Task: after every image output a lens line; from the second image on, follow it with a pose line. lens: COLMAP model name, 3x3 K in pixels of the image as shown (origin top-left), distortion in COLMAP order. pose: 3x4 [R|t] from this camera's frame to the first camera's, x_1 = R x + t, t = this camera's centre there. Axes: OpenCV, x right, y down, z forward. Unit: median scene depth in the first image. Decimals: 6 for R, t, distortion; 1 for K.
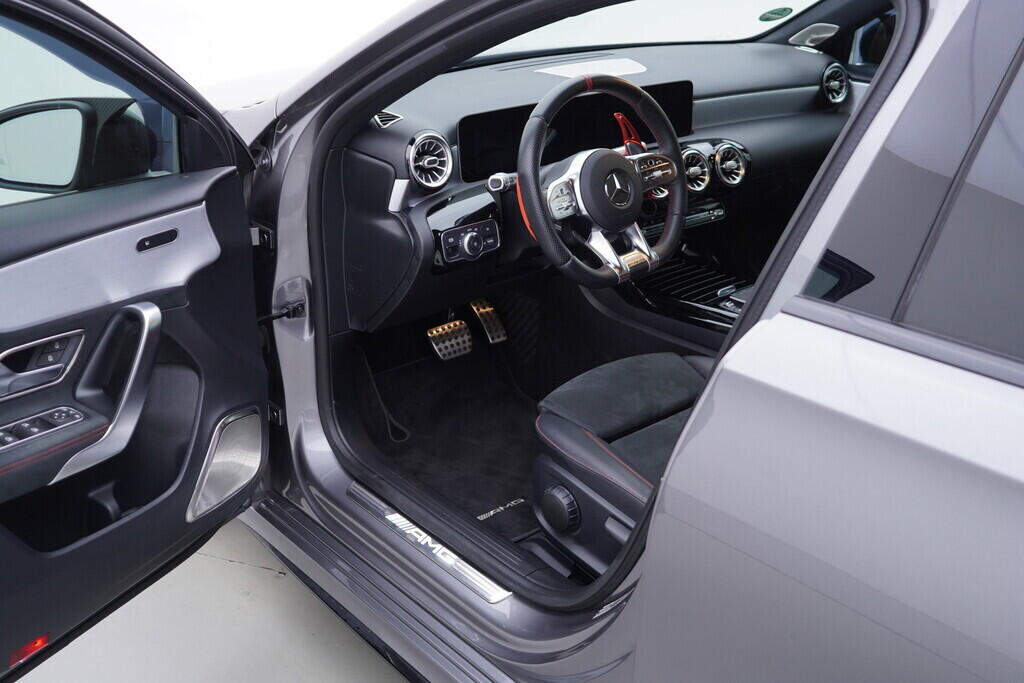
lens RADIAL K [[1049.8, 0, 511.3], [0, 1049.8, 340.3], [0, 0, 1]] dist [0.005804, 0.000000]
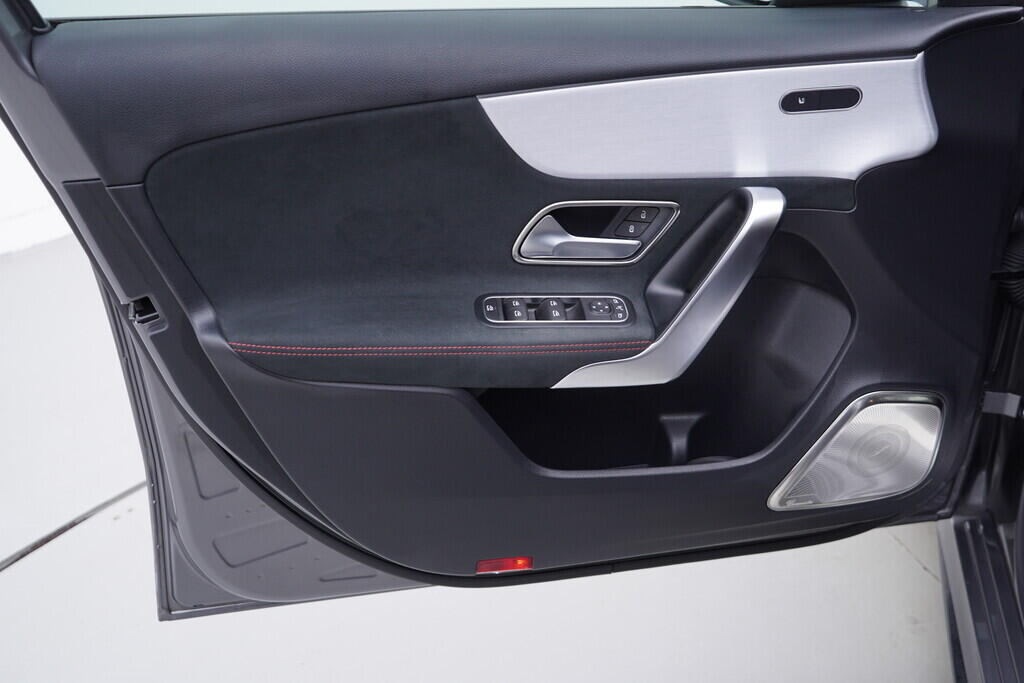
lens RADIAL K [[1049.8, 0, 512.2], [0, 1049.8, 336.4], [0, 0, 1]] dist [0.005804, 0.000000]
pose [[0.578520, 0.352013, -0.735800, 0.067243], [-0.264255, 0.934316, 0.239215, -0.055482], [0.771676, 0.056048, 0.633541, 0.396378]]
